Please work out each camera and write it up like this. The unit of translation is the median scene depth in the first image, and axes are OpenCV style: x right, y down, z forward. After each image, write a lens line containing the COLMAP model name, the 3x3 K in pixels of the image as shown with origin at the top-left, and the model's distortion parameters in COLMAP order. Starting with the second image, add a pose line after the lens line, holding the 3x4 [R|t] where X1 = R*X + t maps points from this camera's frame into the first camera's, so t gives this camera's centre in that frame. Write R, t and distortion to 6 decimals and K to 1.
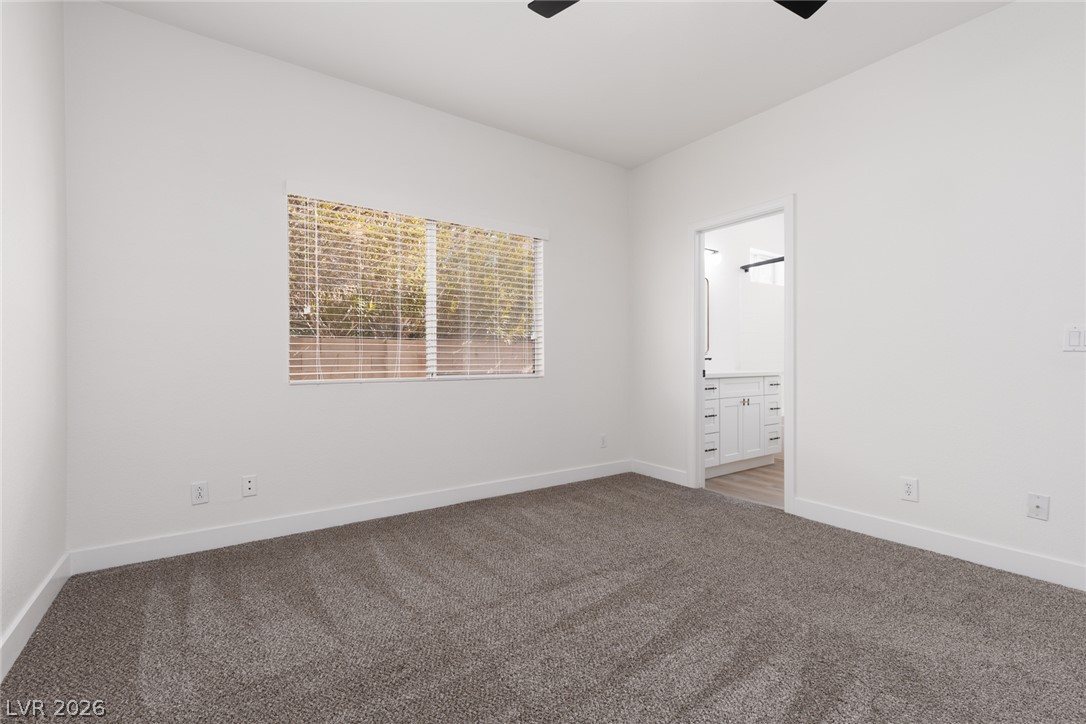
lens RADIAL K [[482.0, 0, 543.0], [0, 482.0, 362.0], [0, 0, 1]] dist [-0.000005, 0.000023]
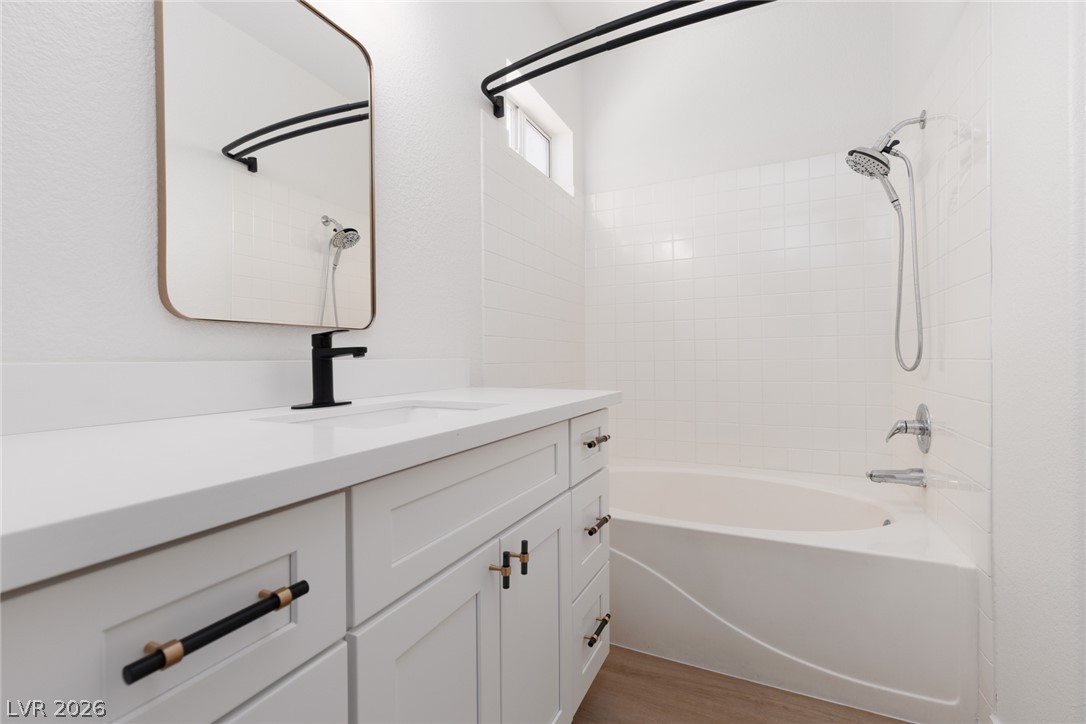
lens RADIAL K [[482.0, 0, 543.0], [0, 482.0, 362.0], [0, 0, 1]] dist [-0.000005, 0.000023]
pose [[0.870062, -0.008589, 0.492867, 0.317802], [0.008713, 0.999960, 0.002045, -0.002503], [-0.492864, 0.002515, 0.870102, 0.781933]]
